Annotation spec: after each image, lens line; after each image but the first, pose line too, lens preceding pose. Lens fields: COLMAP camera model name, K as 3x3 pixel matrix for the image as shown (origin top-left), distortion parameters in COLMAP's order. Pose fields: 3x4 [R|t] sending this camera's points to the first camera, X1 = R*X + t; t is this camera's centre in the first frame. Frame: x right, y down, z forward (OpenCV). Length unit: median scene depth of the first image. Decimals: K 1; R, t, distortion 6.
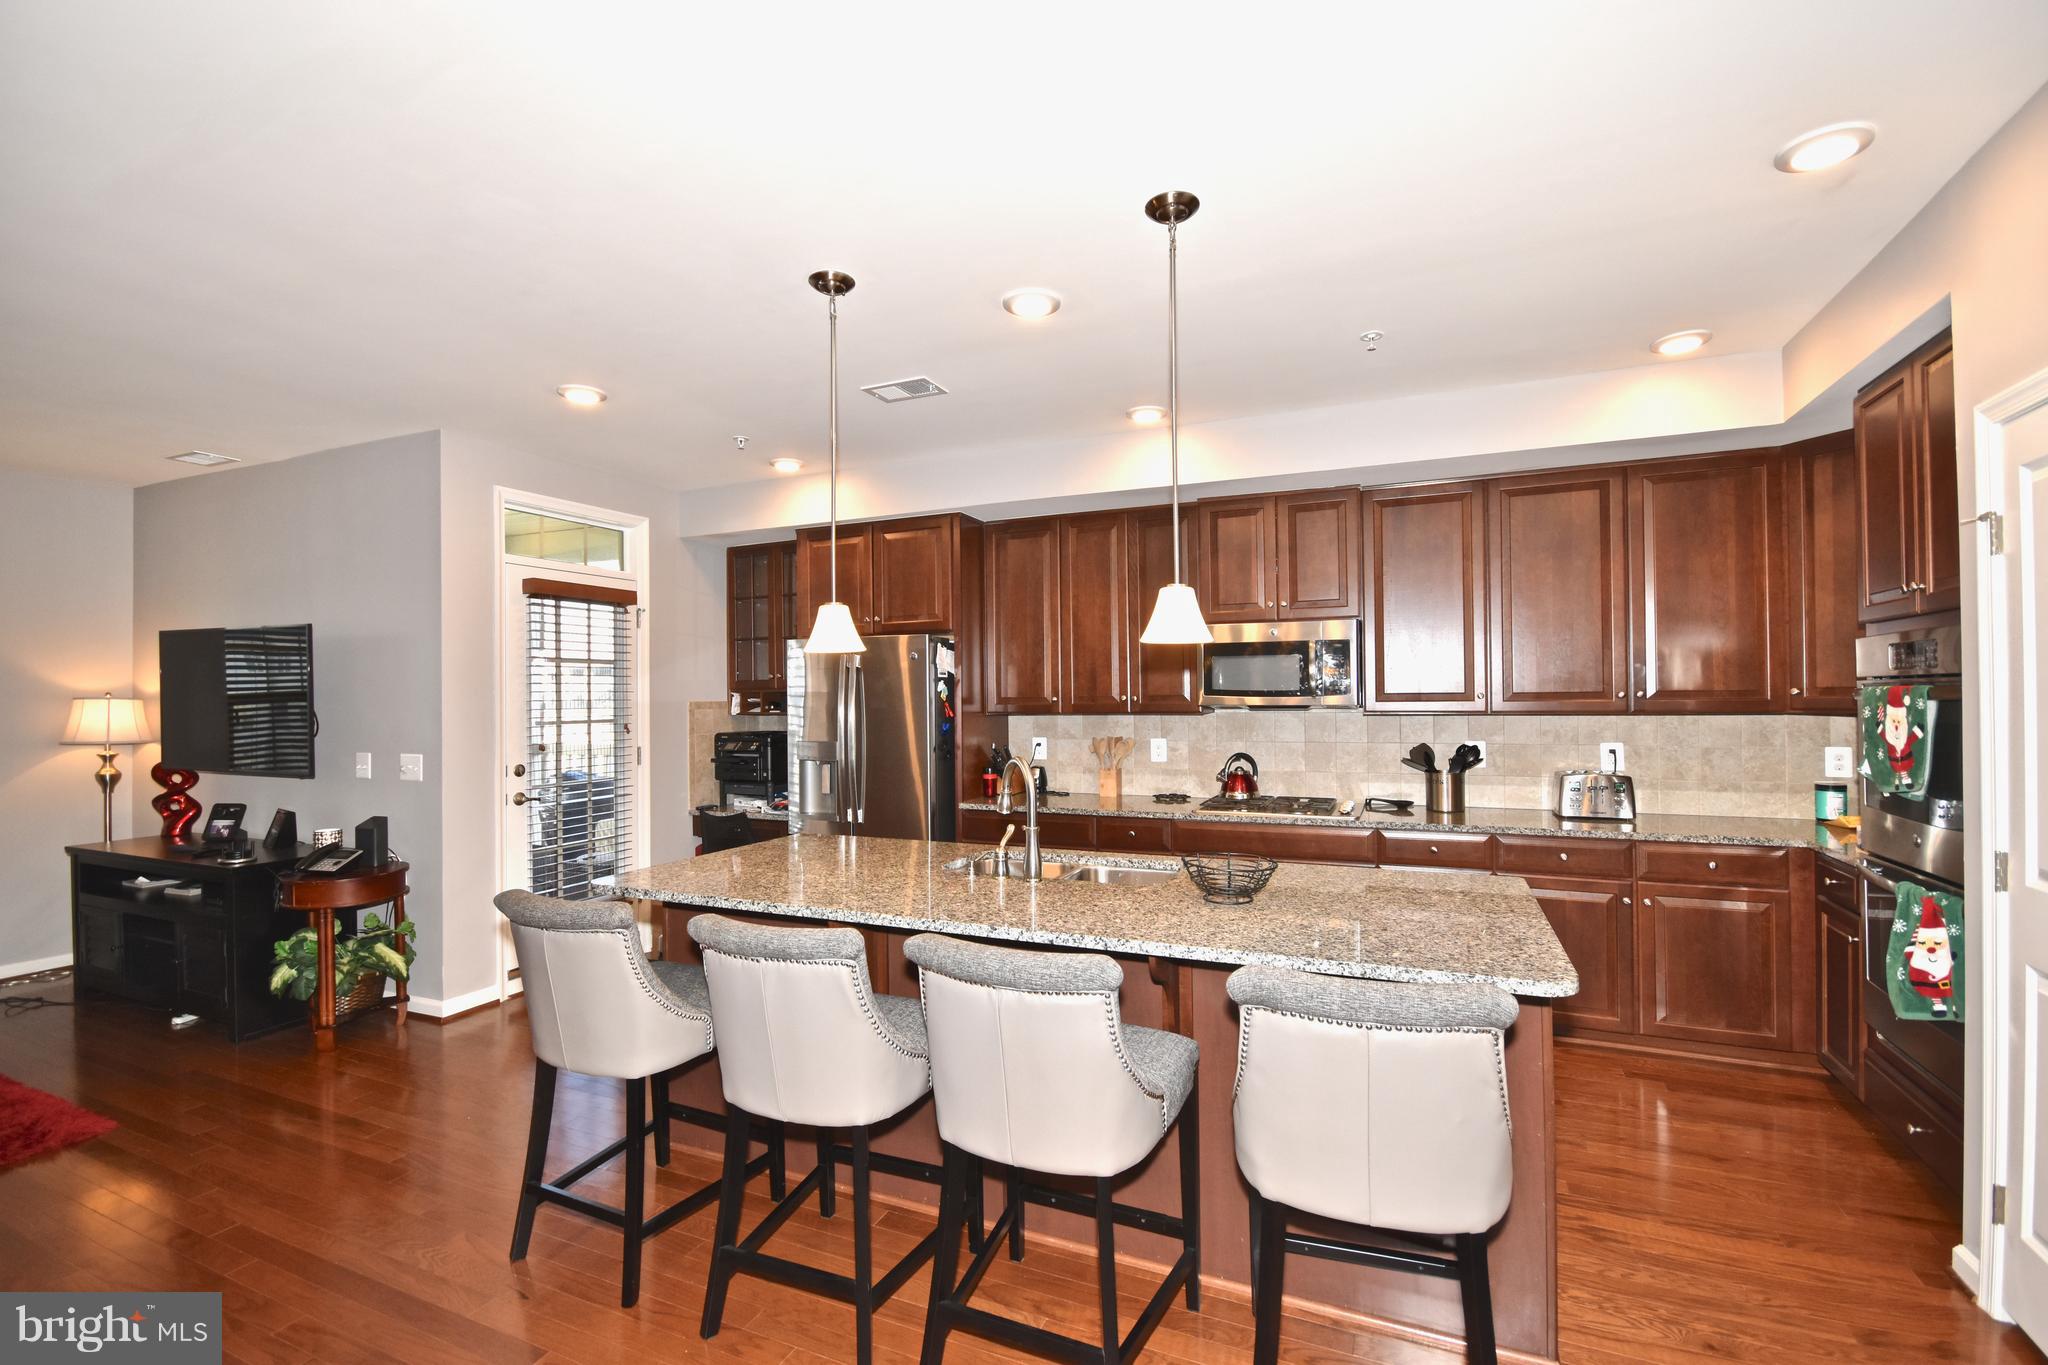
lens RADIAL K [[901.8, 0, 1028.2], [0, 901.8, 687.7], [0, 0, 1]] dist [-0.000964, -0.000024]
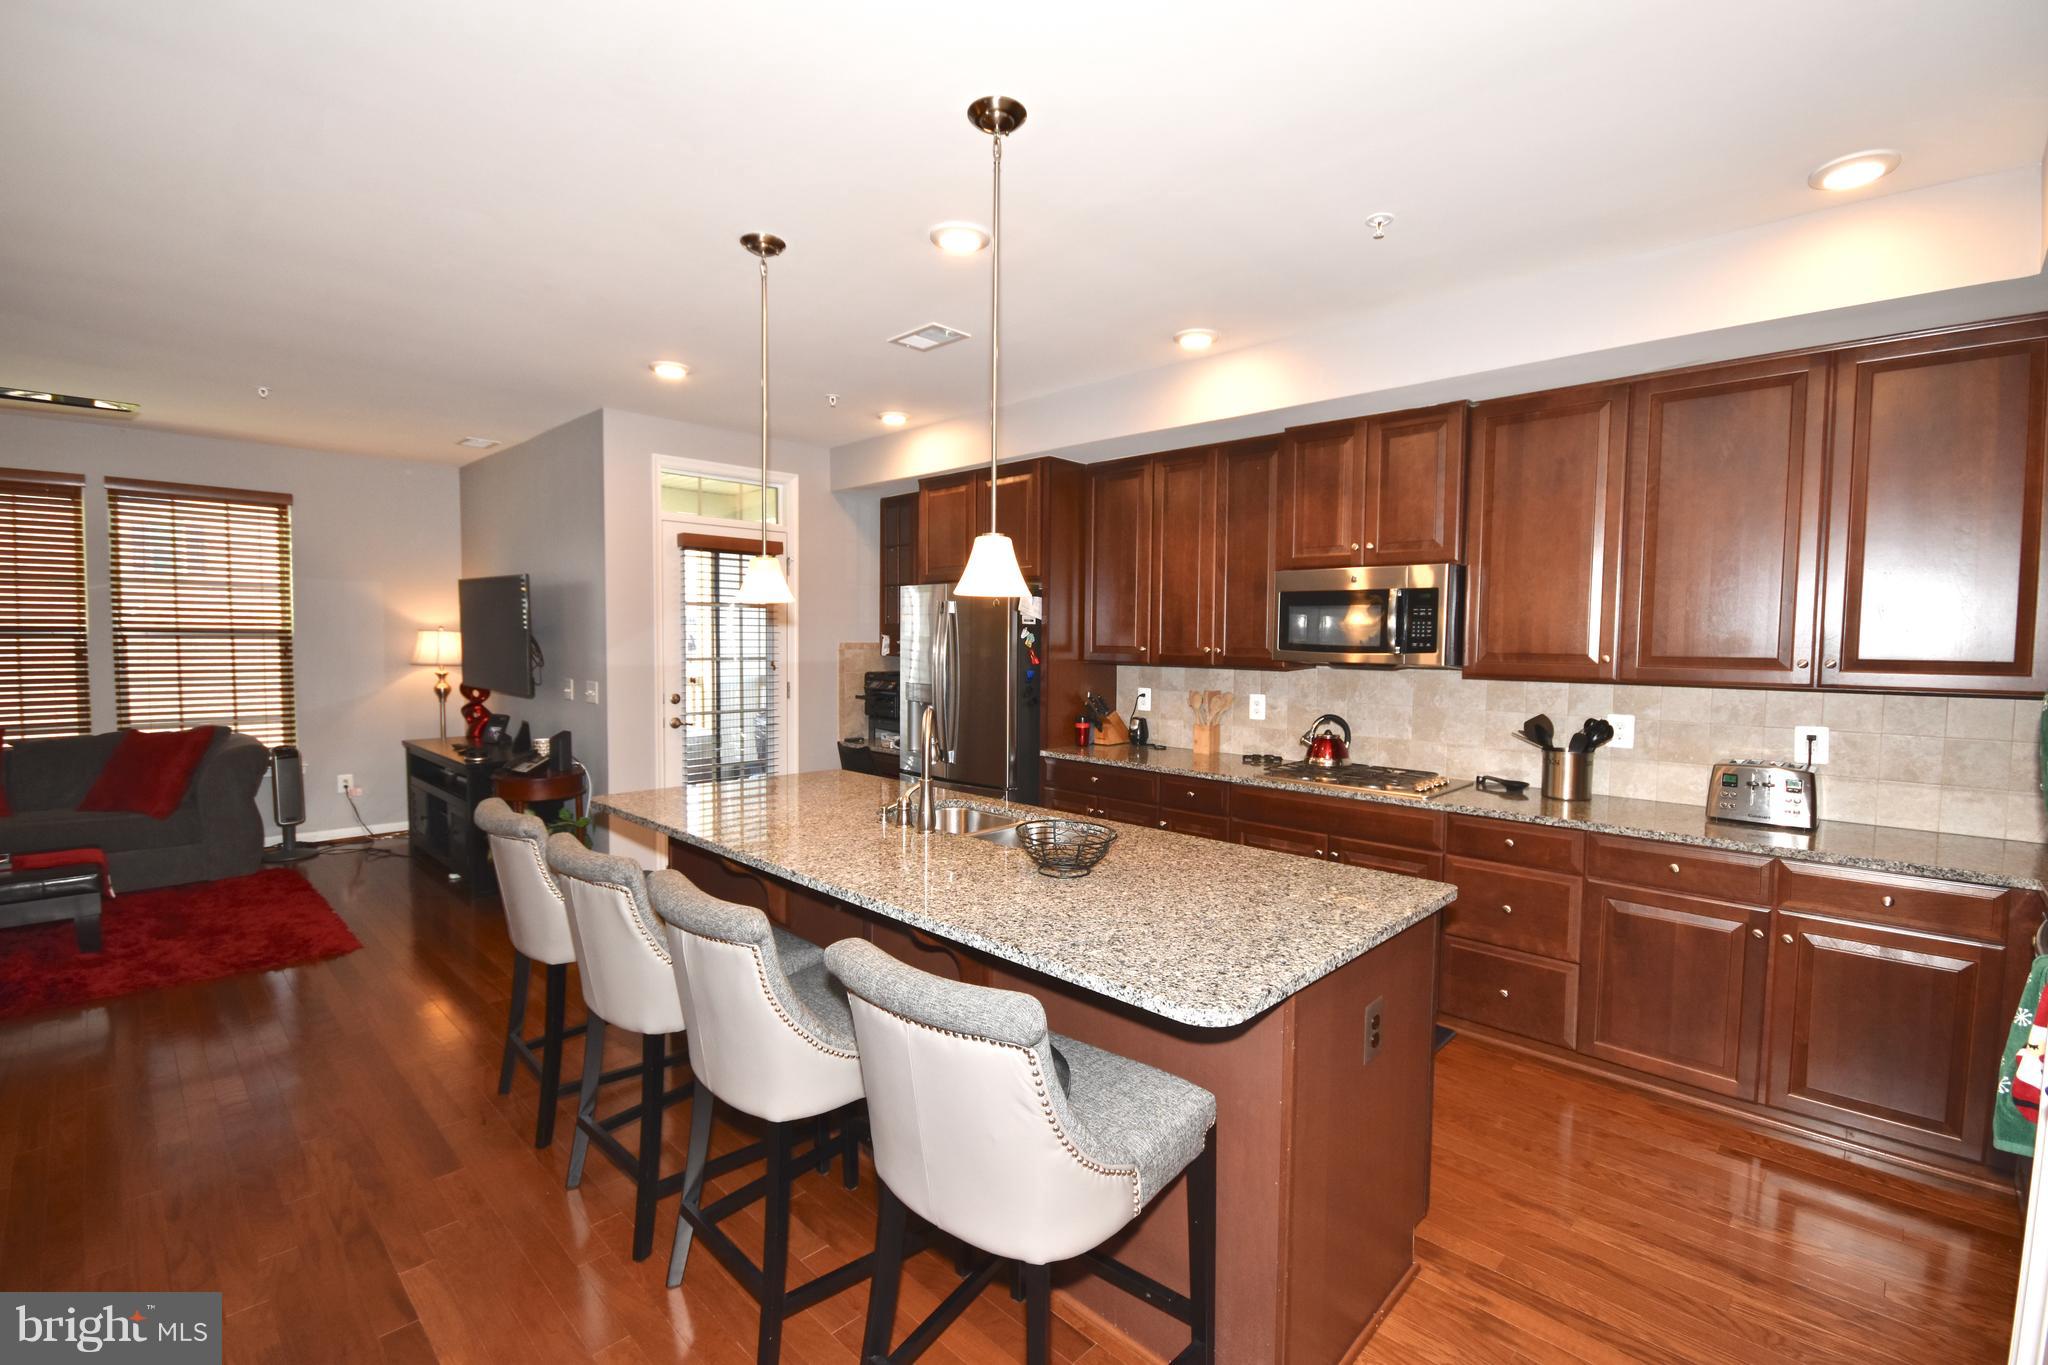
lens RADIAL K [[898.6, 0, 1027.3], [0, 898.6, 686.7], [0, 0, 1]] dist [-0.002332, -0.003292]
pose [[0.937435, 0.039402, -0.345923, 0.261743], [-0.017383, 0.997633, 0.066526, -0.009494], [0.347725, -0.056350, 0.935902, 0.065147]]
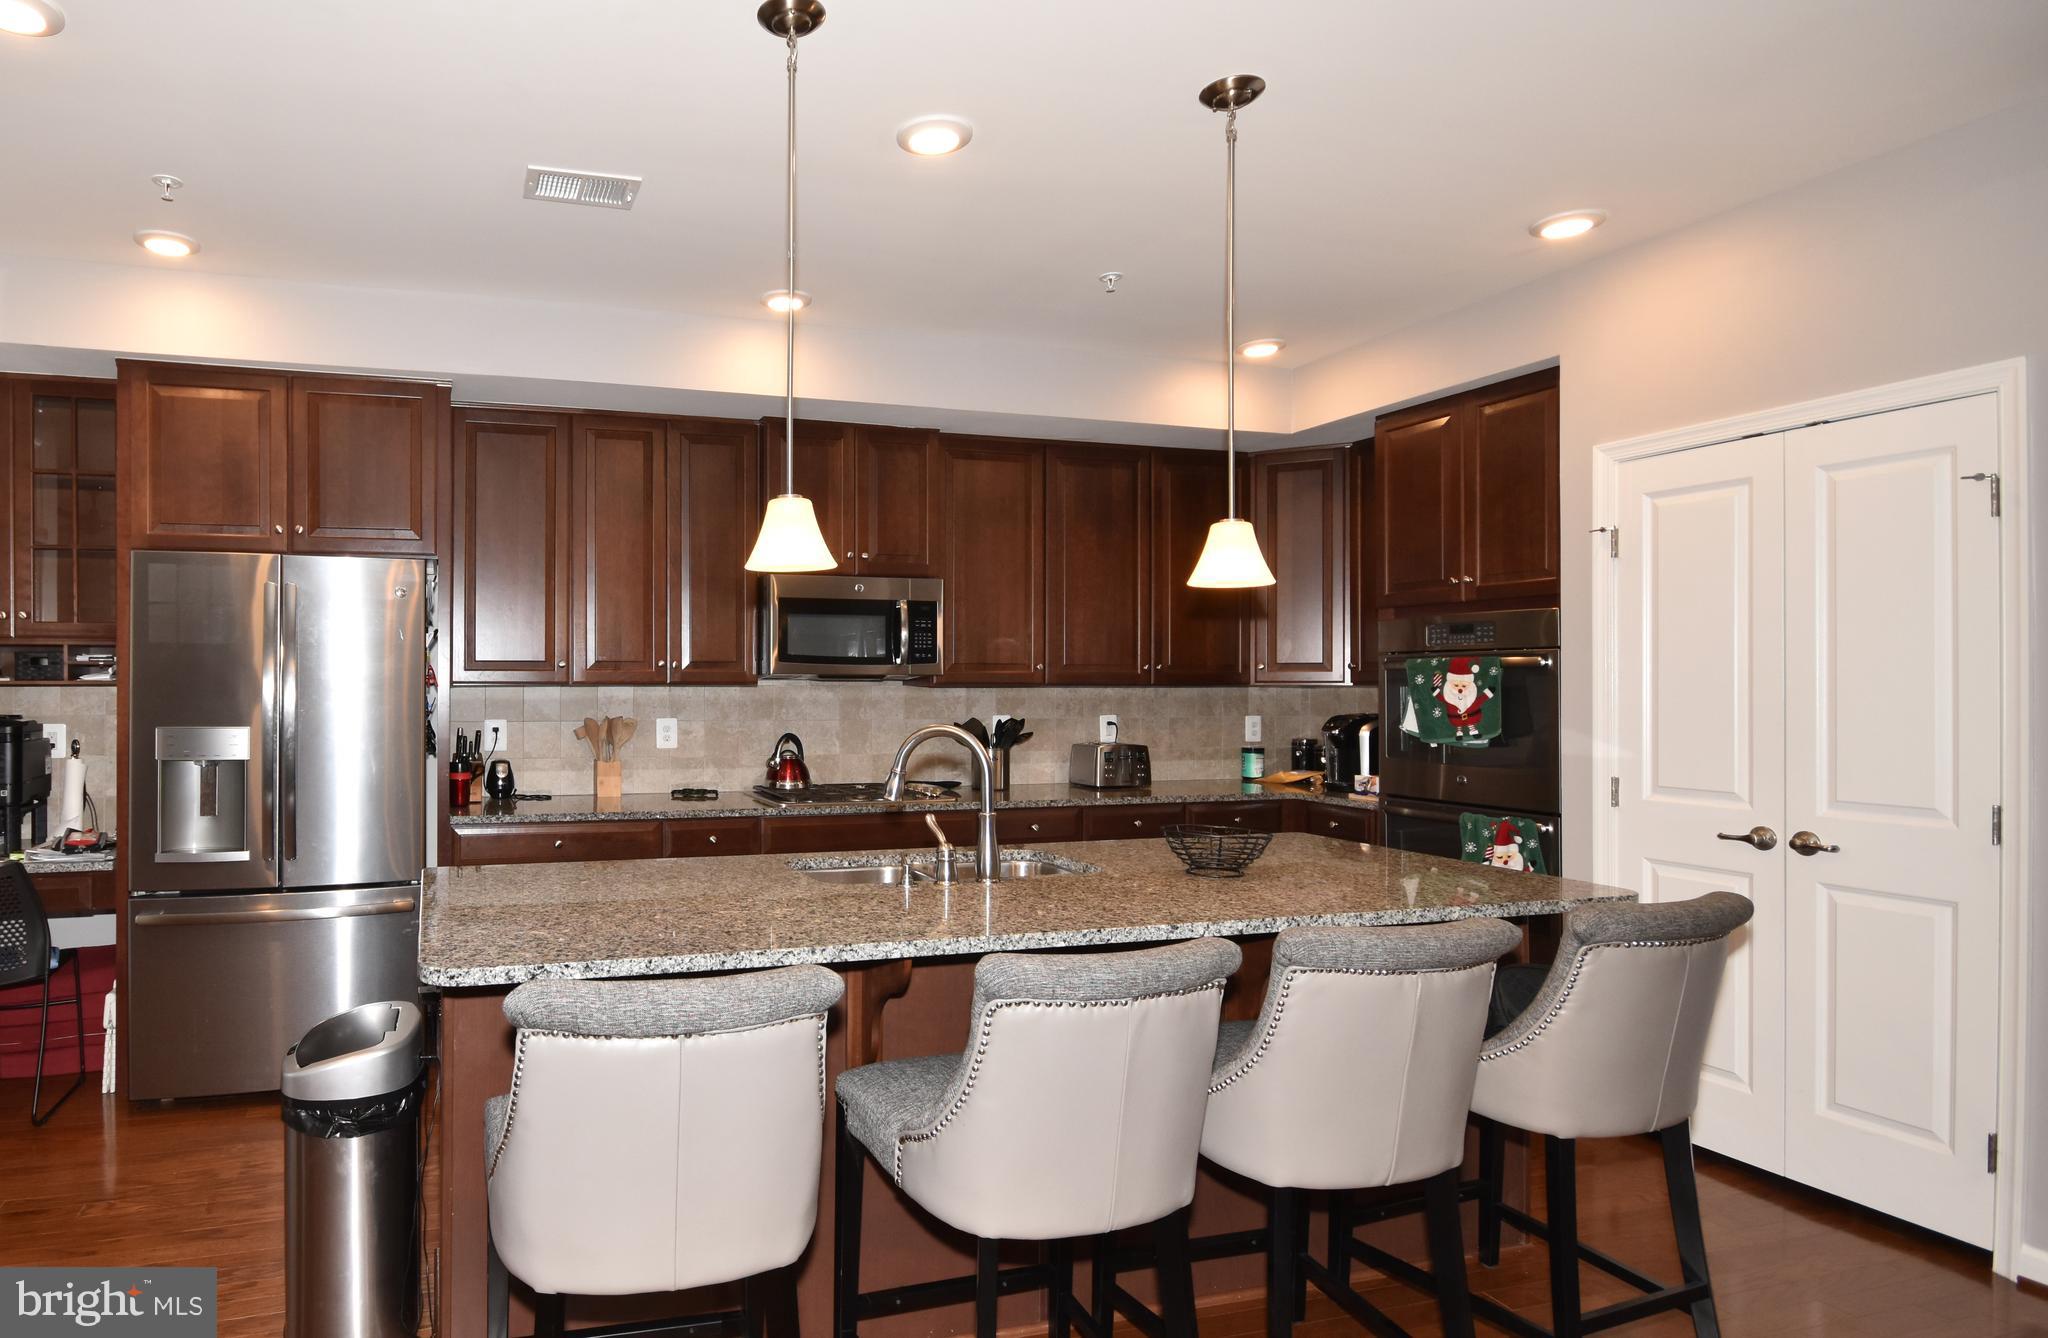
lens RADIAL K [[1163.8, 0, 766.2], [0, 1163.8, 675.3], [0, 0, 1]] dist [0.005553, 0.000905]
pose [[0.782870, 0.012956, 0.622051, -0.443524], [-0.014282, 0.999894, -0.002852, 0.022694], [-0.622022, -0.006651, 0.782972, 0.181643]]
